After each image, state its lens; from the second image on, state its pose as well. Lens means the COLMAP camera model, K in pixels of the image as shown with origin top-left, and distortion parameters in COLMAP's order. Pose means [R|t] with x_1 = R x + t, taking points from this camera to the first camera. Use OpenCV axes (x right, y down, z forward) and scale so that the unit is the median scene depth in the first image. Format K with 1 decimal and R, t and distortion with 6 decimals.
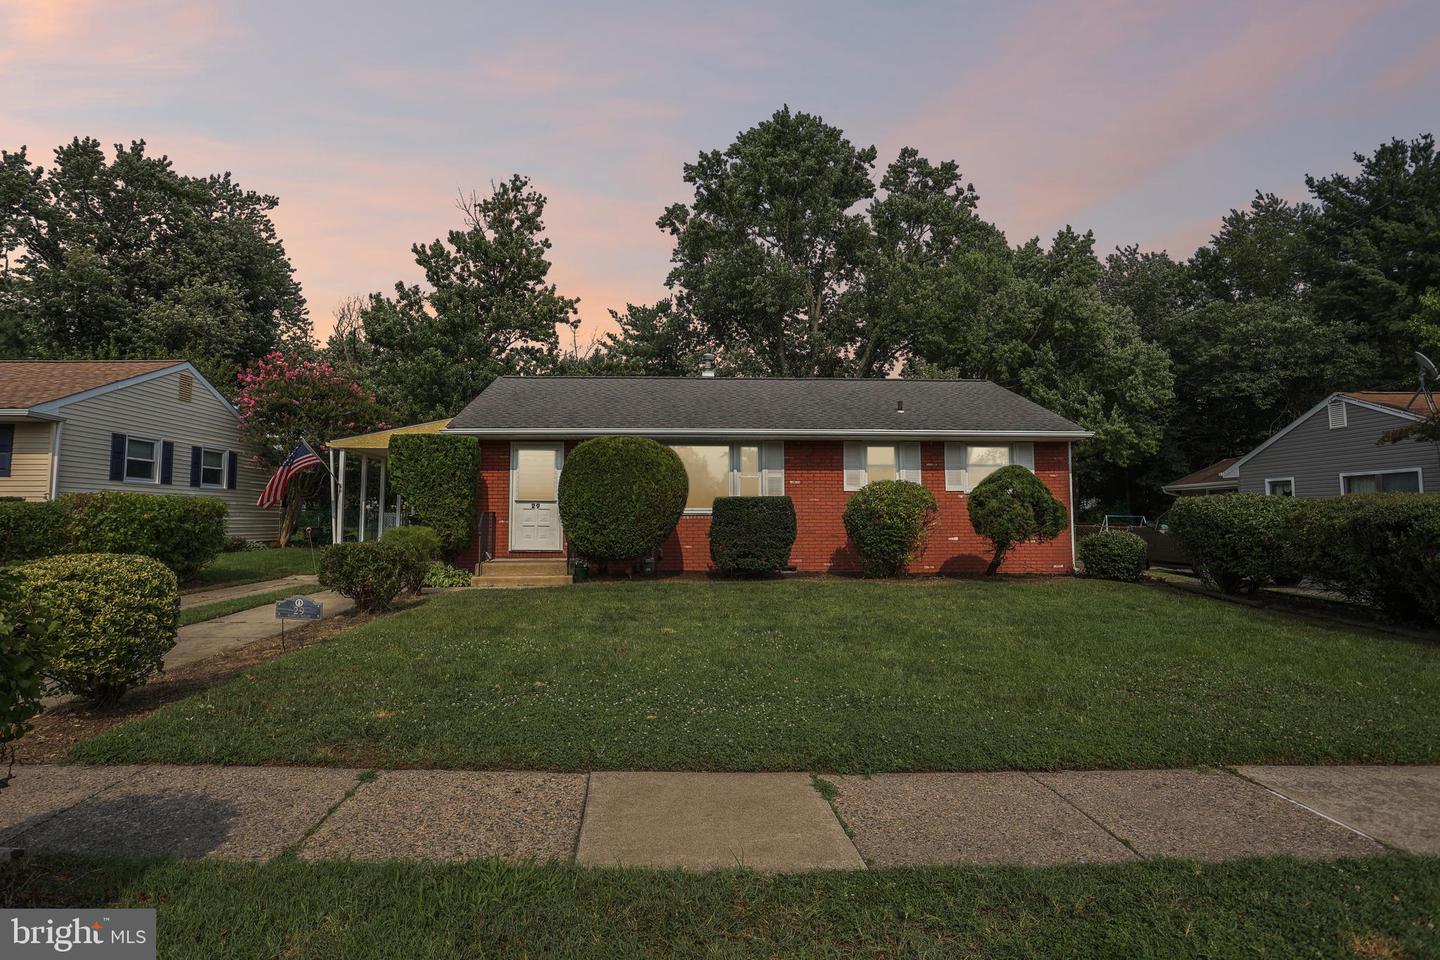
lens RADIAL K [[744.5, 0, 720.0], [0, 744.5, 480.0], [0, 0, 1]] dist [-0.051232, 0.029152]
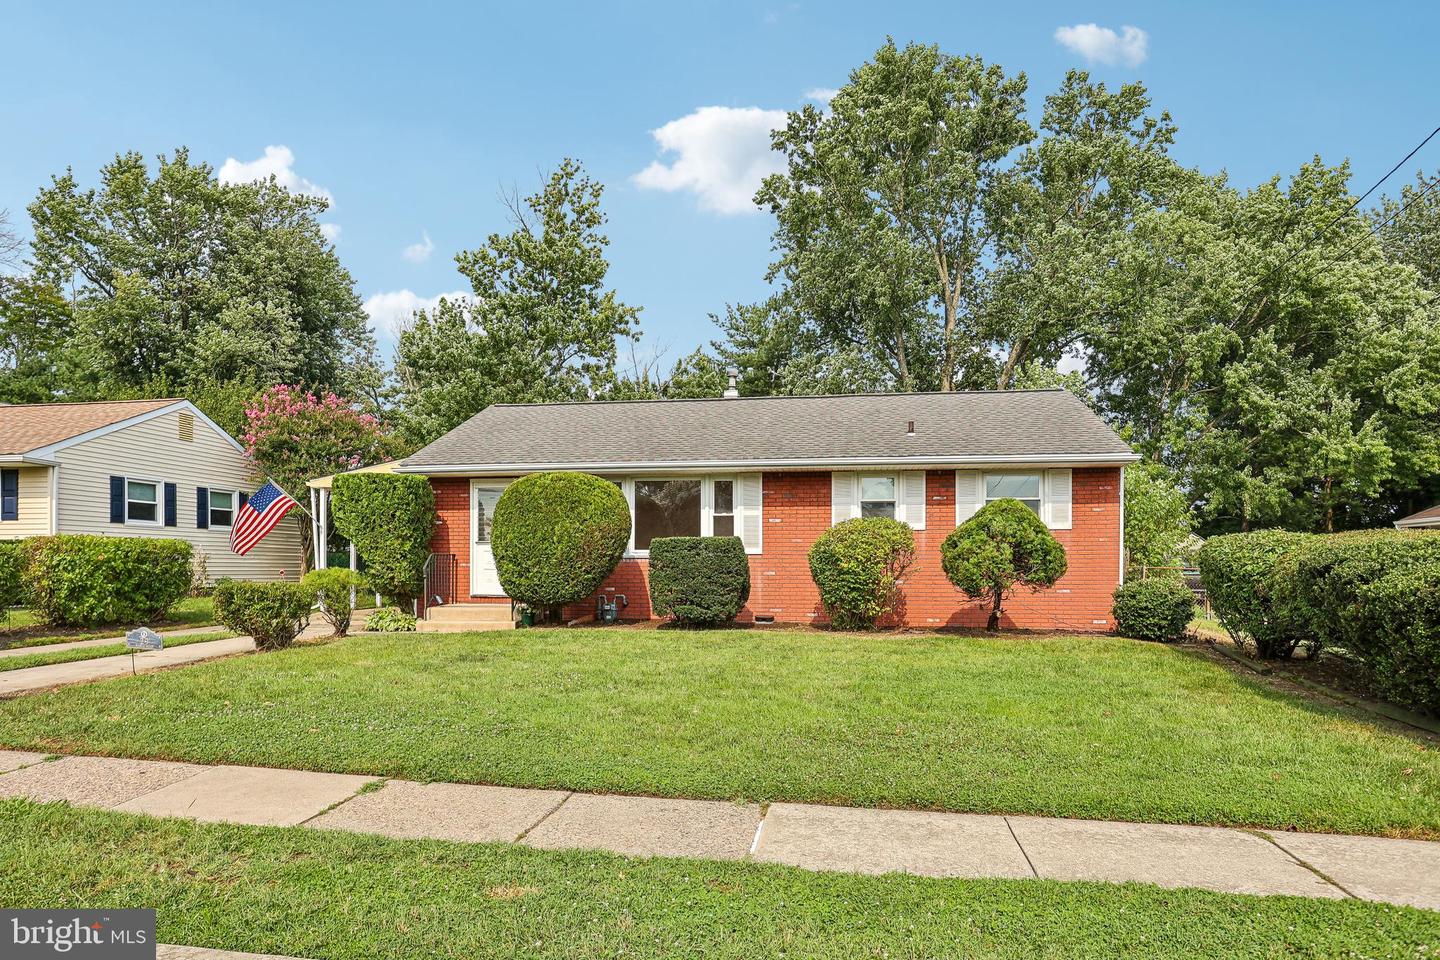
lens RADIAL K [[933.9, 0, 718.7], [0, 933.9, 572.9], [0, 0, 1]] dist [-0.003276, -0.000341]
pose [[0.978358, 0.005526, -0.206844, 0.120215], [0.006894, 0.998218, 0.059276, -0.000551], [0.206803, -0.059419, 0.976577, -0.041497]]
